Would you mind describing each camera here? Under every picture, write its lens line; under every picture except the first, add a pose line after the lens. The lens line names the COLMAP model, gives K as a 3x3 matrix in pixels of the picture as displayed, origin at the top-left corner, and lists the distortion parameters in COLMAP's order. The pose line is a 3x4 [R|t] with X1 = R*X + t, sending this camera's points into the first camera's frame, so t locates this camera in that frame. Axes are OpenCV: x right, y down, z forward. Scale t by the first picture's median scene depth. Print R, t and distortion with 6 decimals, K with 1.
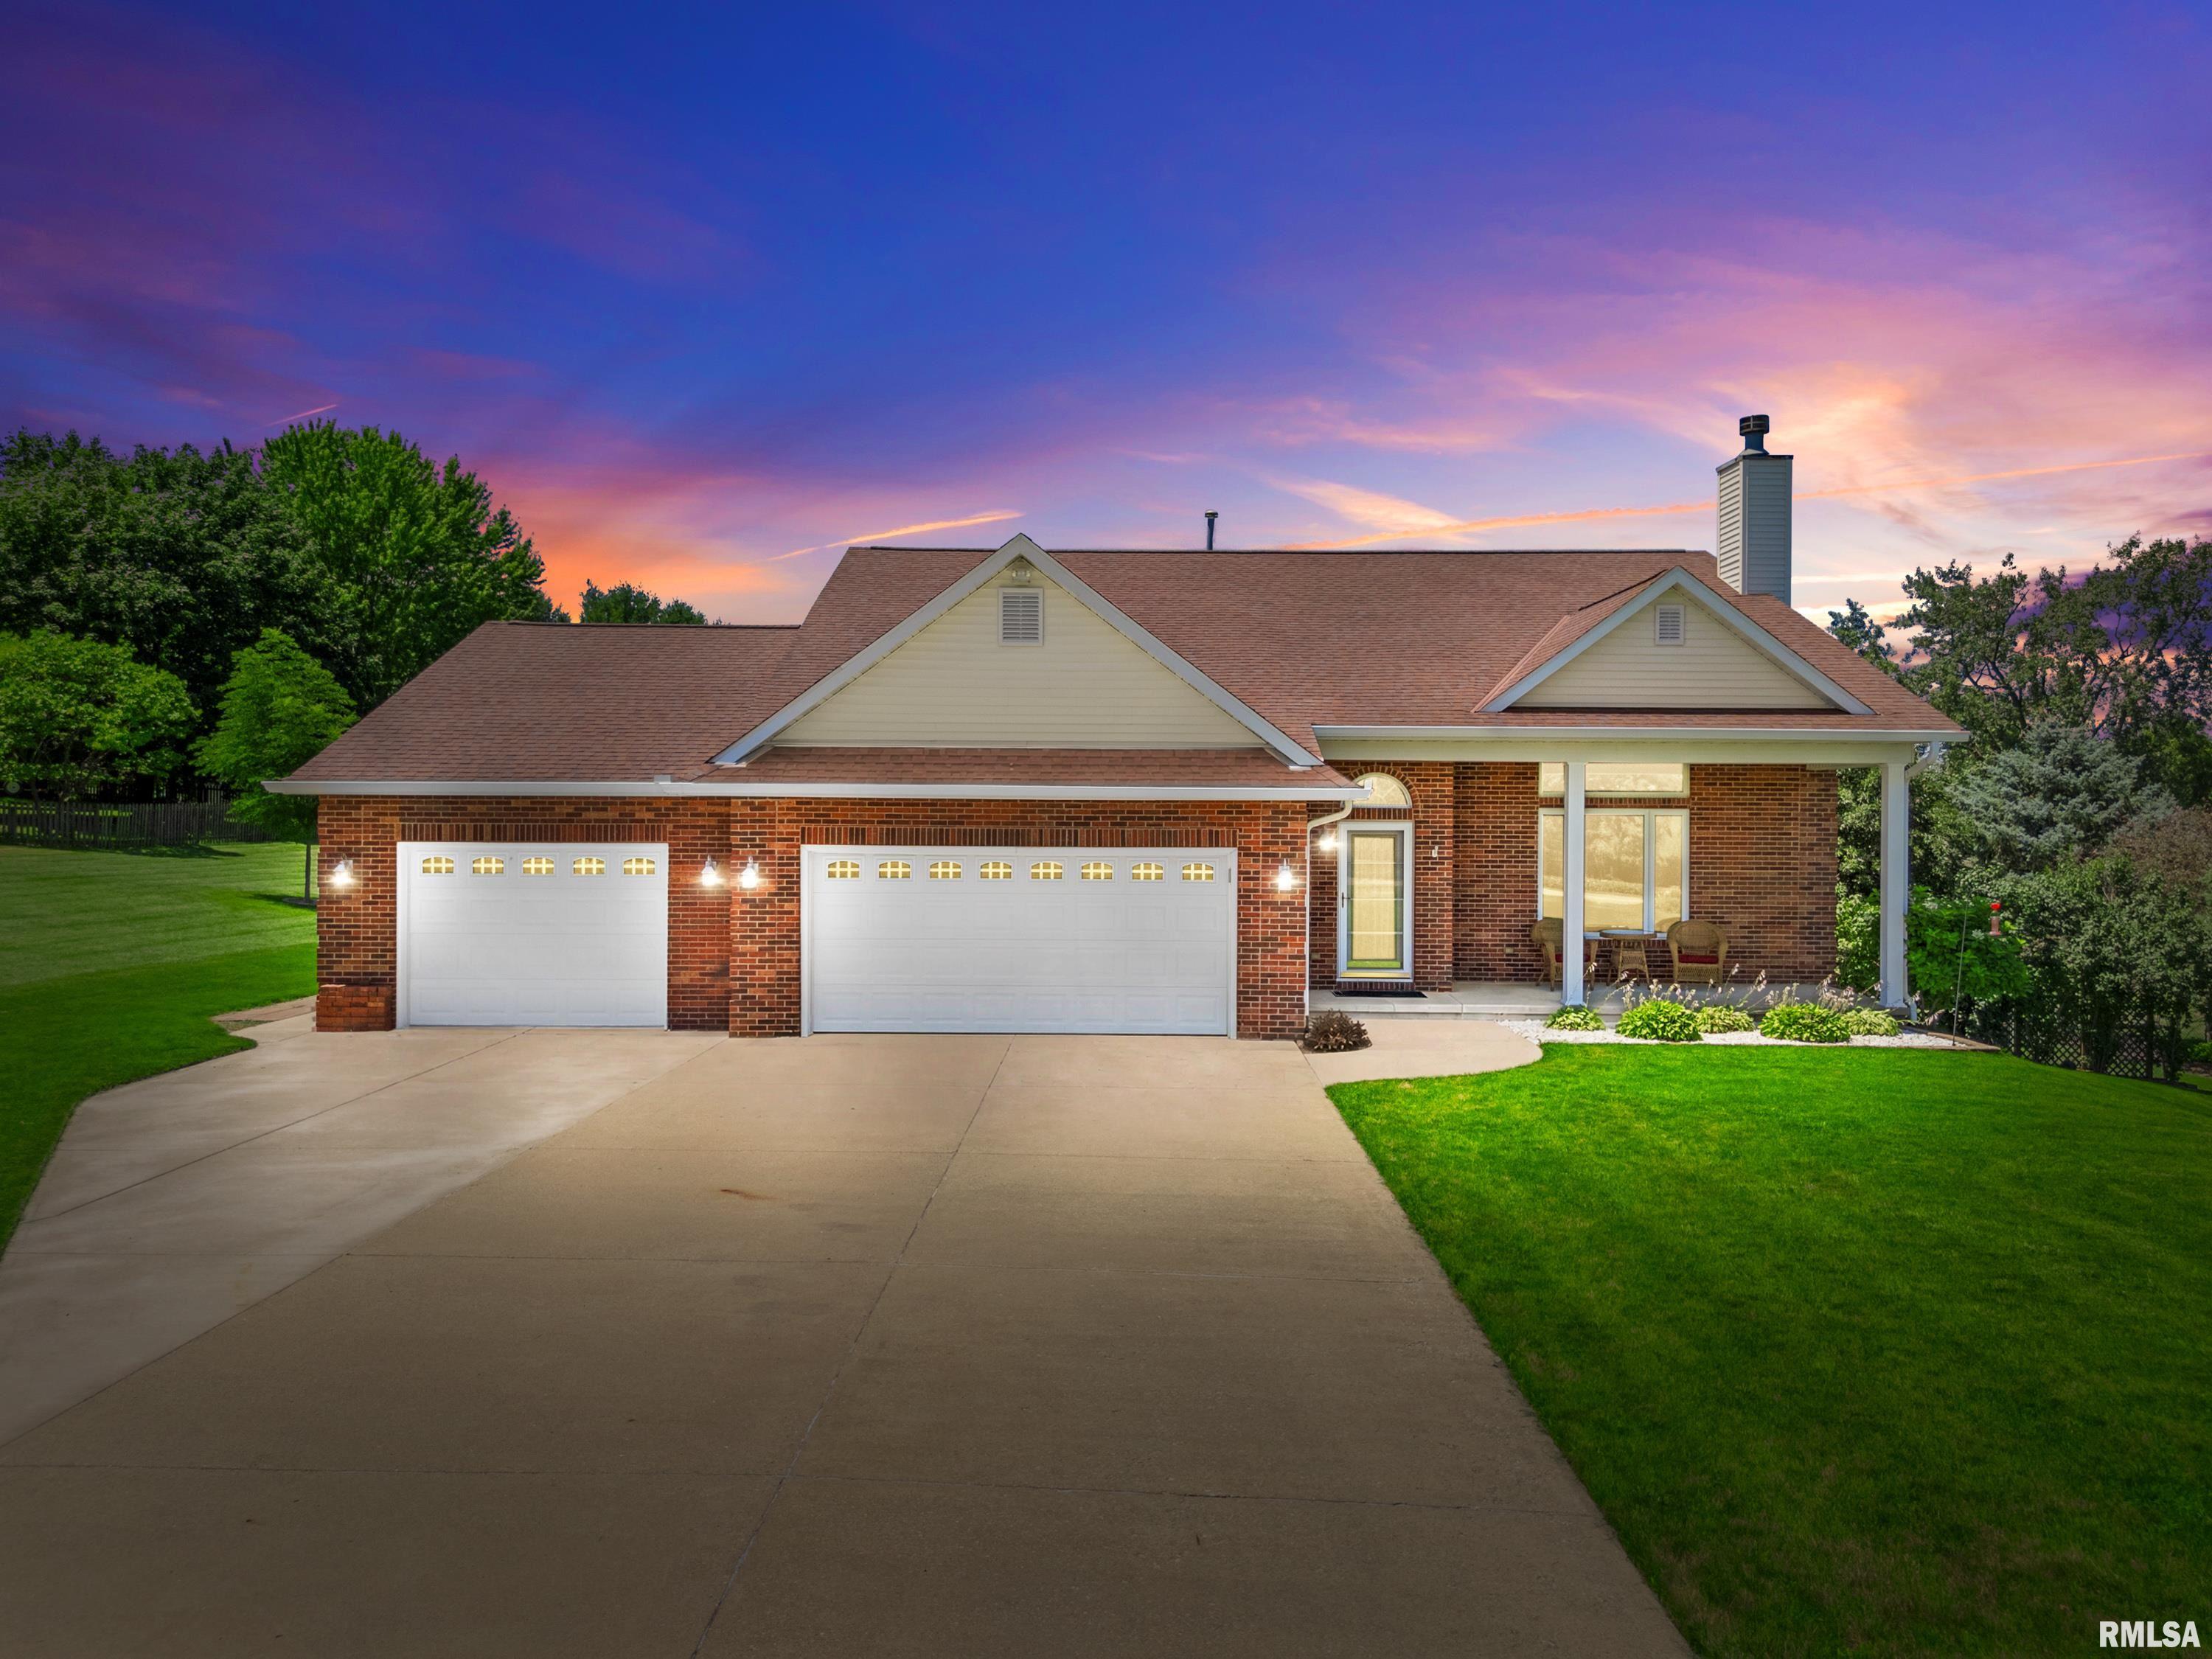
lens RADIAL K [[1632.4, 0, 1106.0], [0, 1632.4, 829.5], [0, 0, 1]] dist [0.064001, -0.060730]
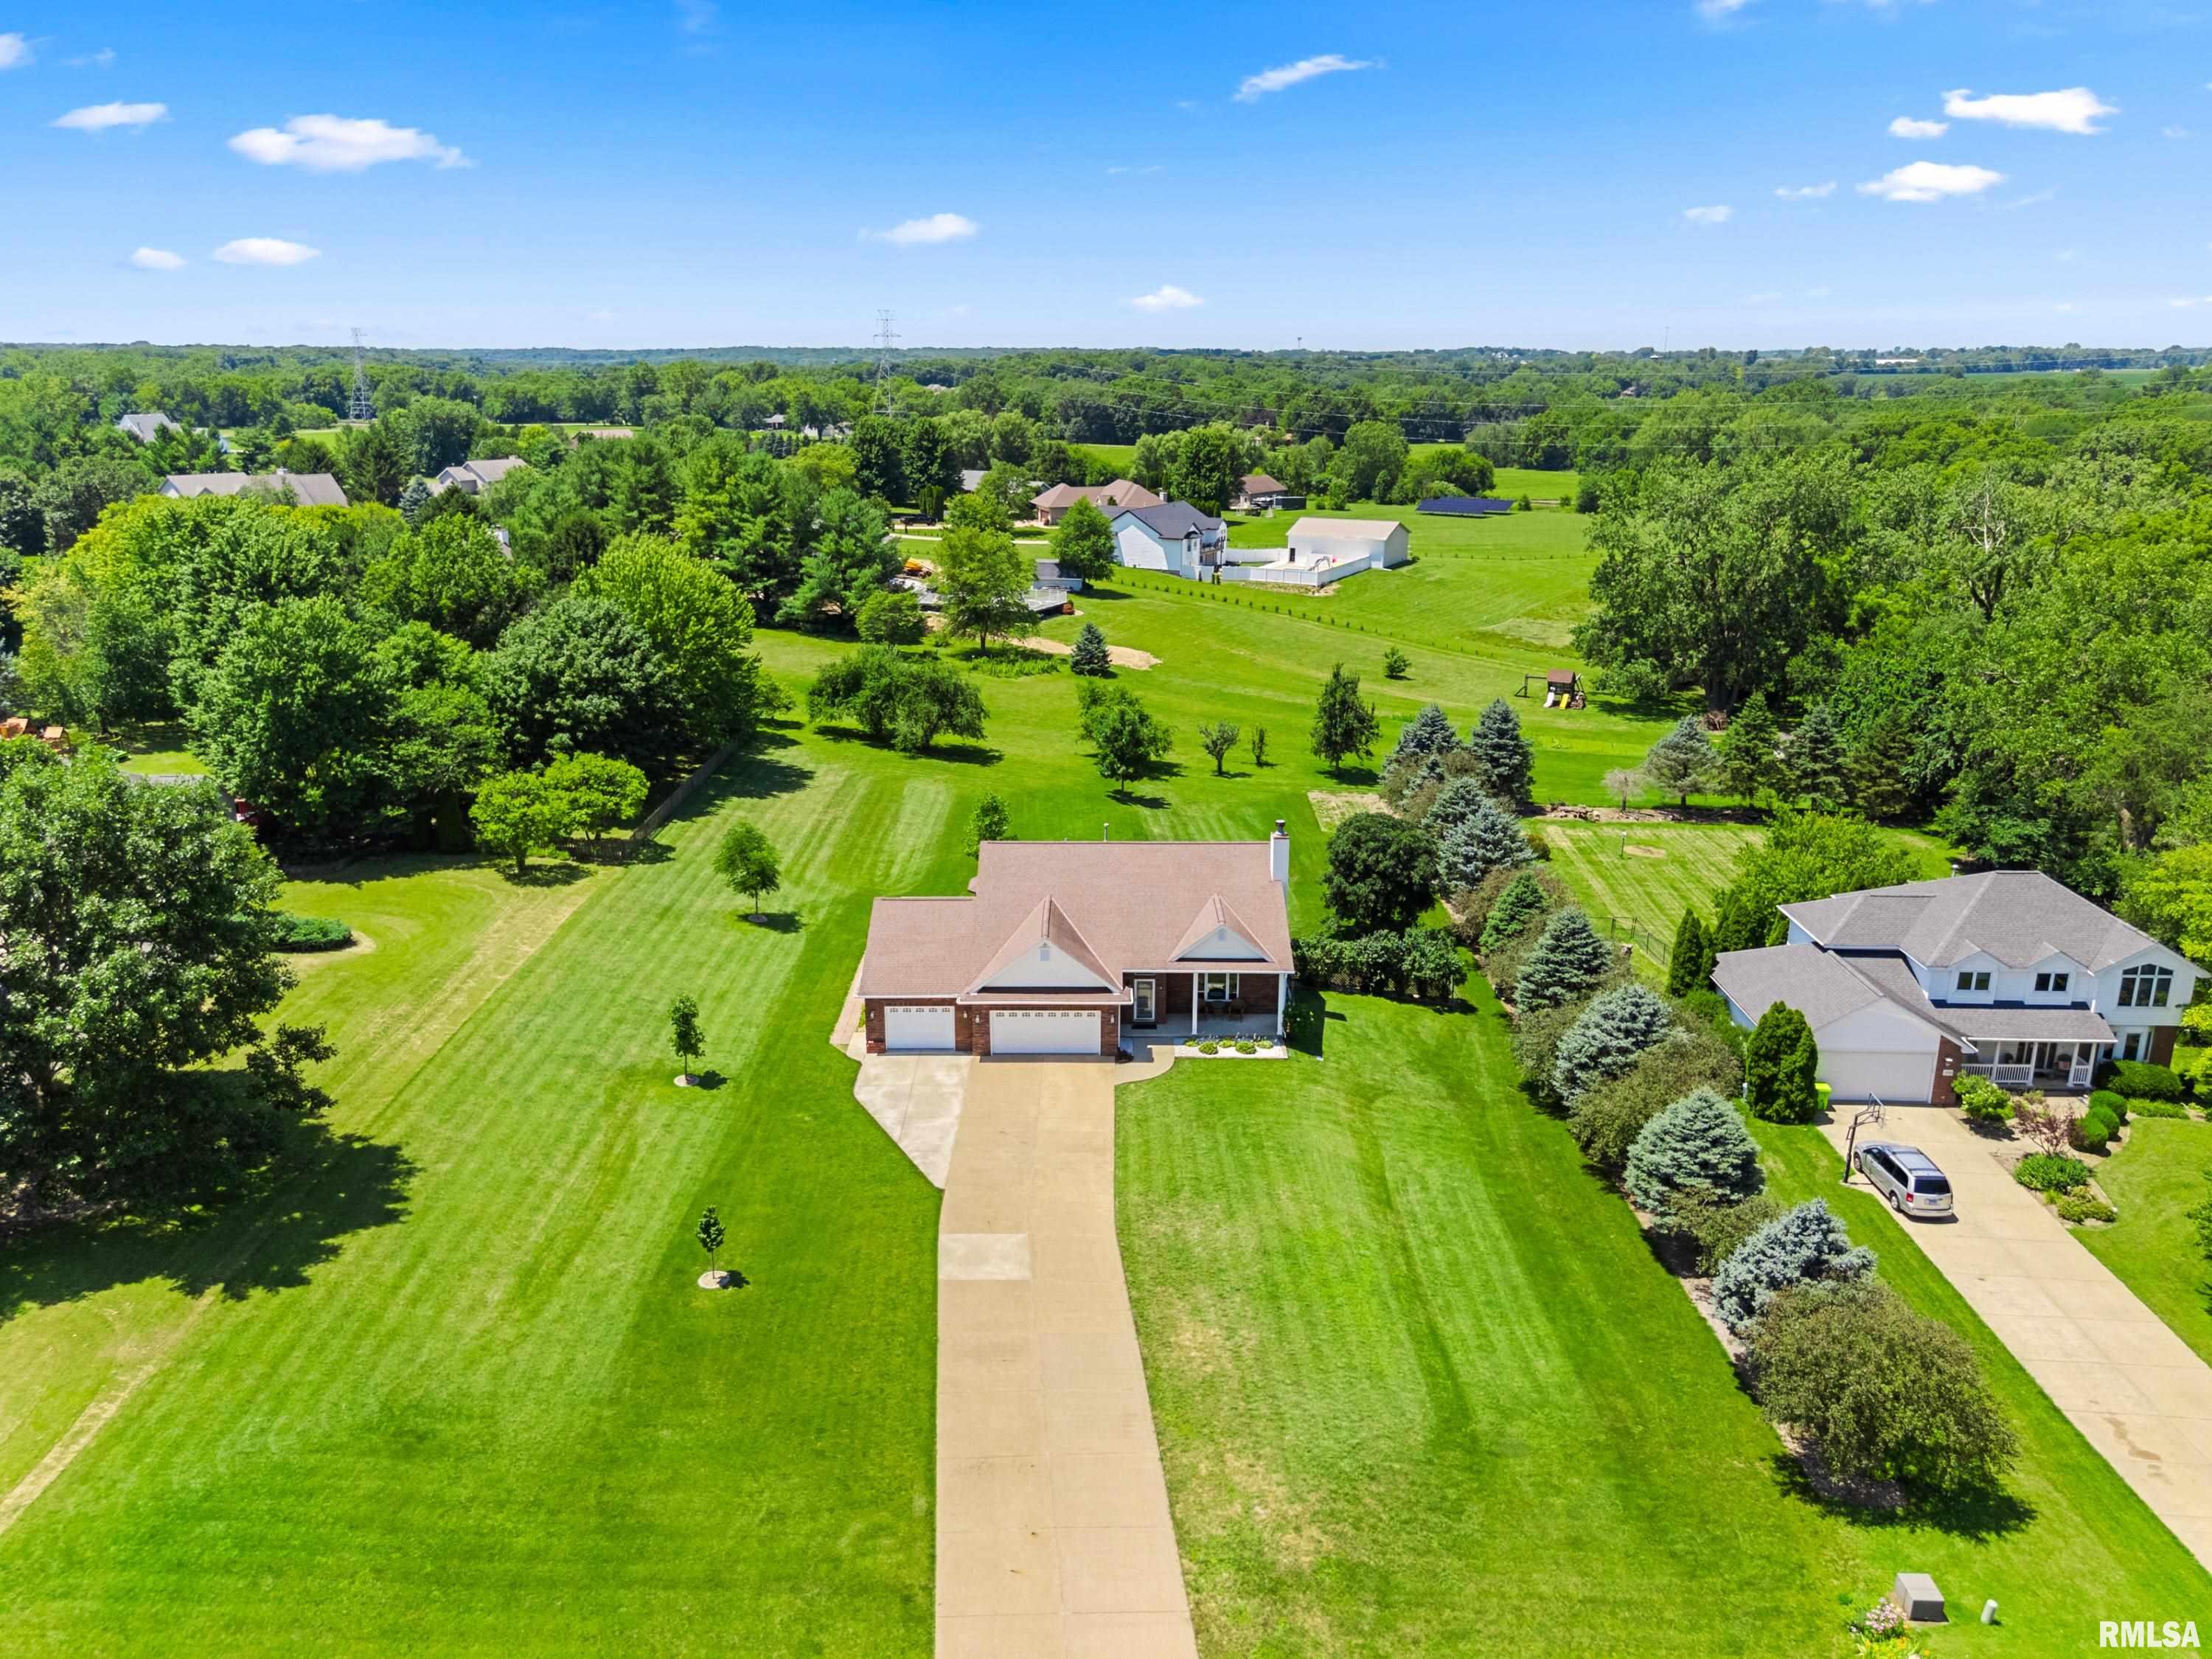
lens RADIAL K [[1632.4, 0, 1106.0], [0, 1632.4, 829.5], [0, 0, 1]] dist [0.064001, -0.060730]
pose [[0.999954, -0.003261, 0.009047, 0.048469], [0.000699, 0.962907, 0.269834, -1.194415], [-0.009591, -0.269815, 0.962864, -2.167670]]
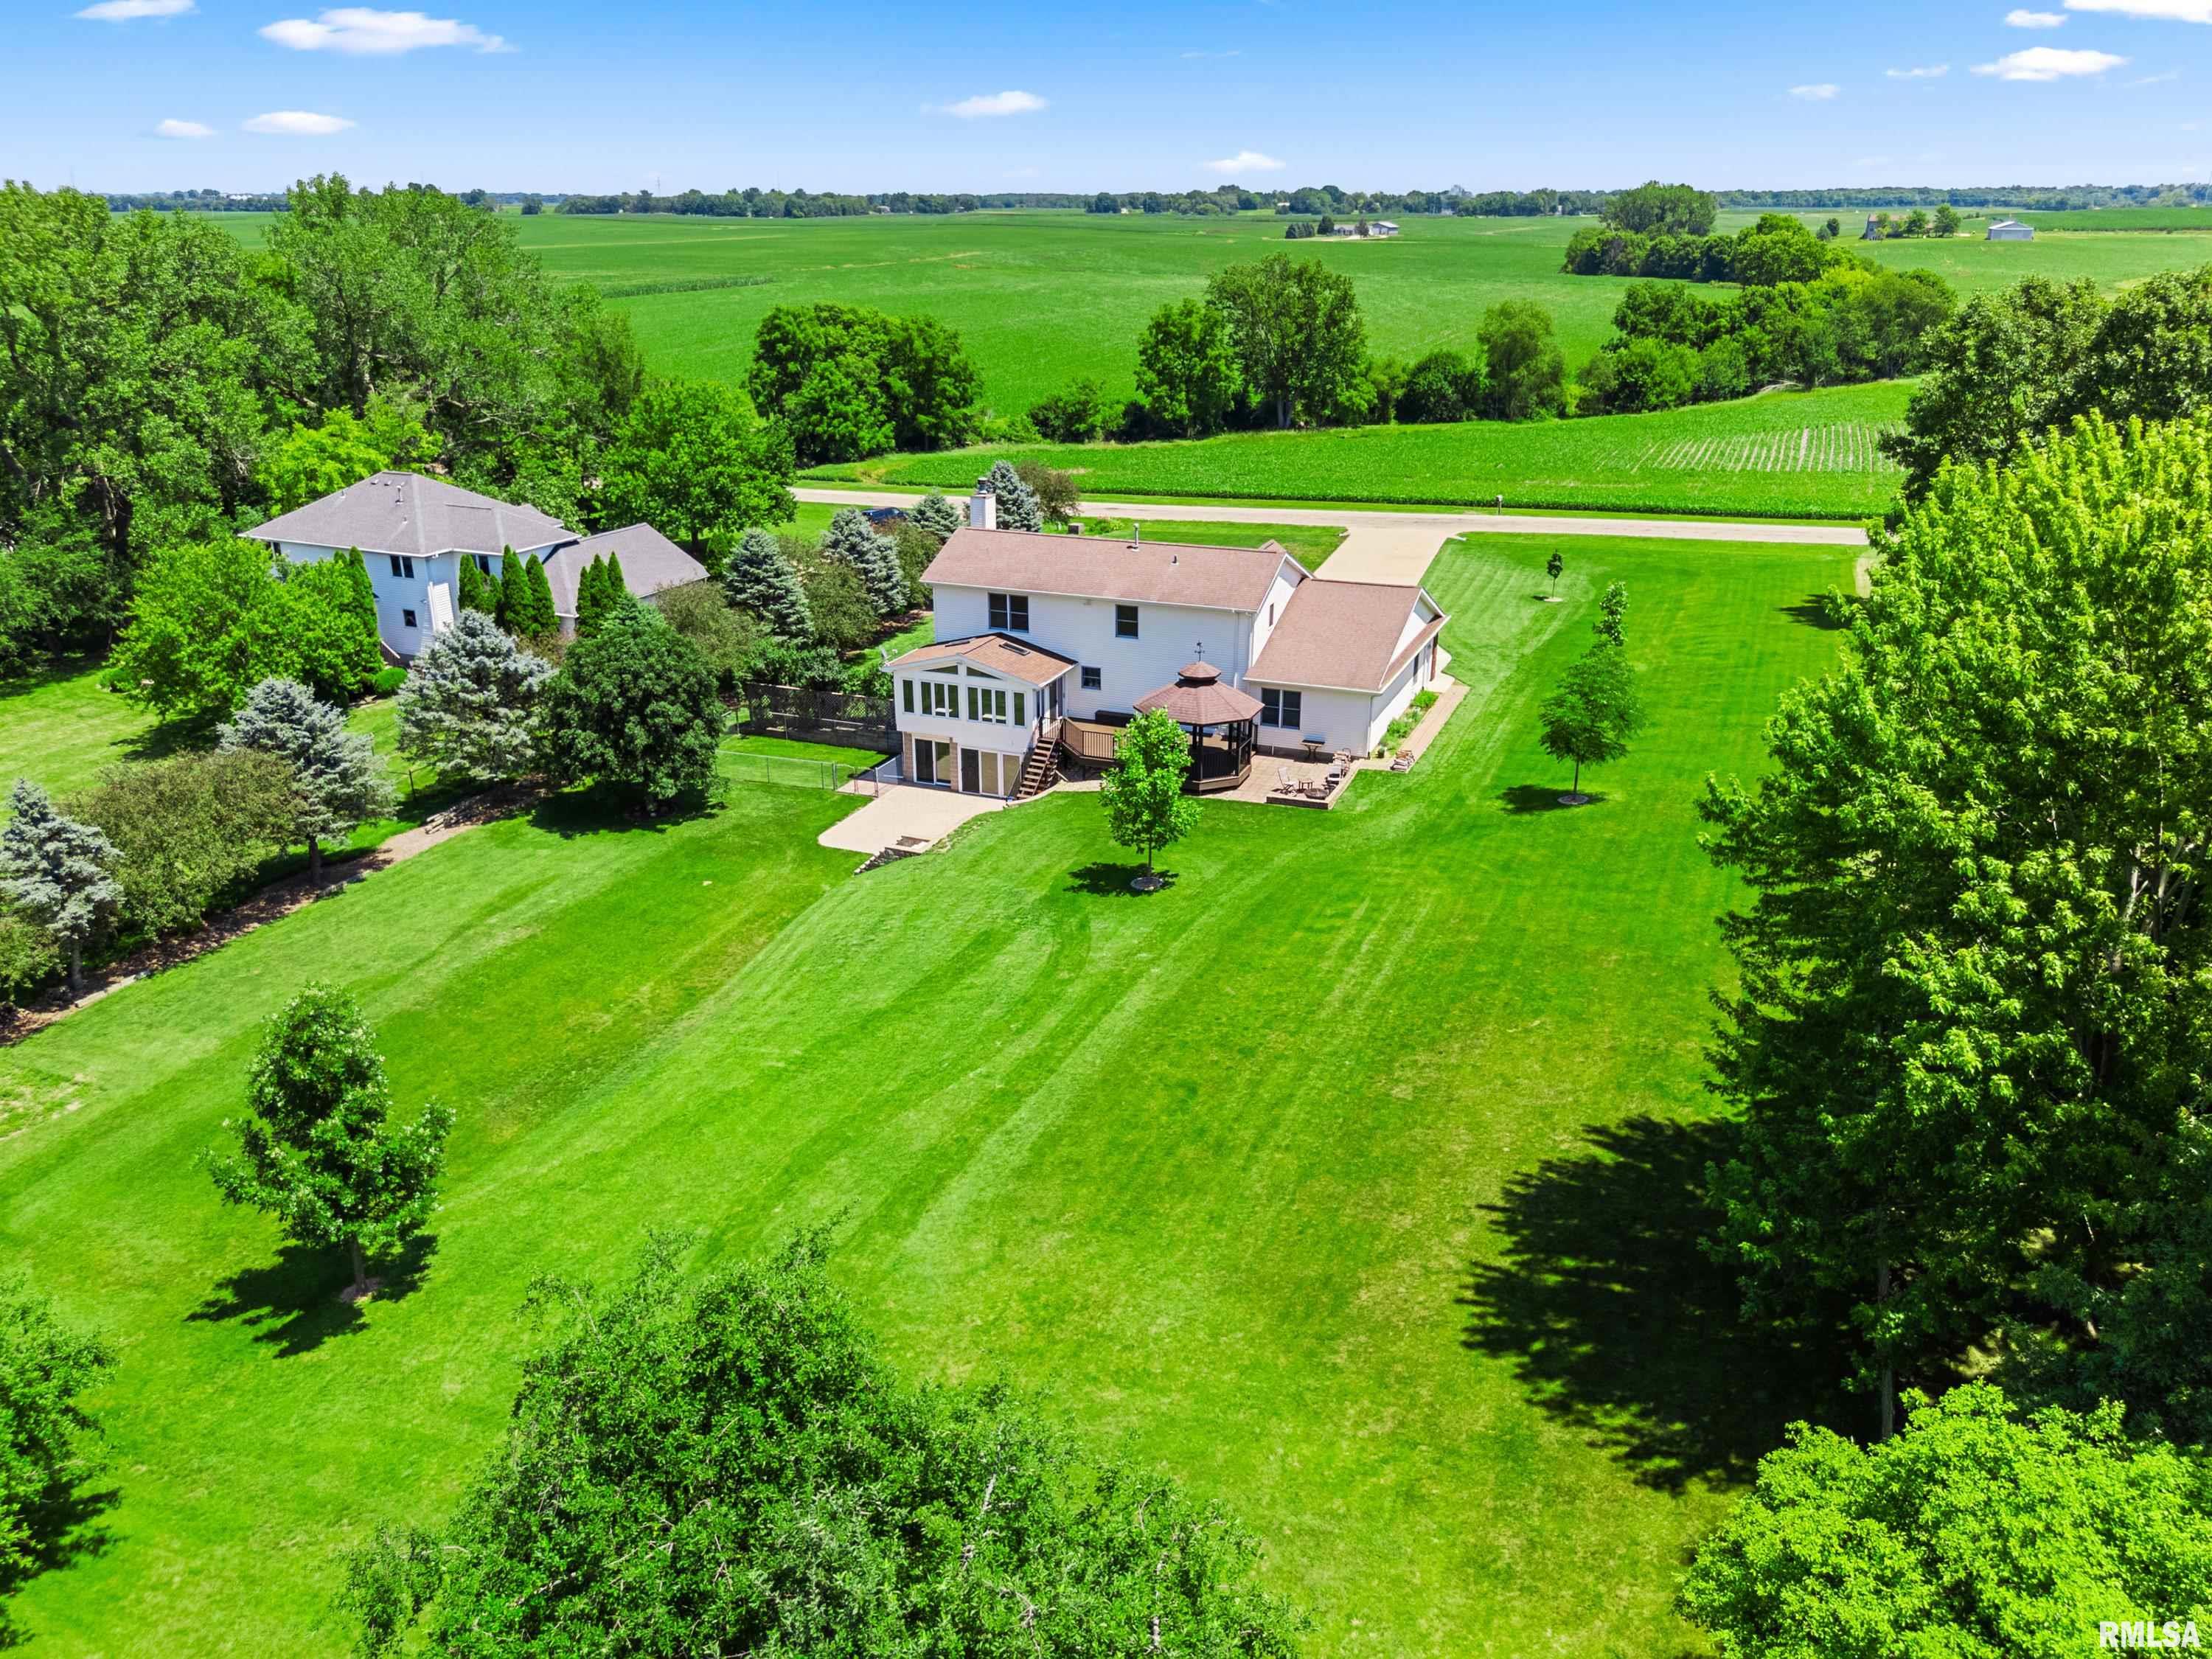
lens RADIAL K [[1632.4, 0, 1106.0], [0, 1632.4, 829.5], [0, 0, 1]] dist [0.064001, -0.060730]
pose [[-0.927184, -0.136443, 0.348873, -0.970186], [-0.003777, 0.934666, 0.355506, -0.777577], [-0.374587, 0.328302, -0.867123, 4.039001]]
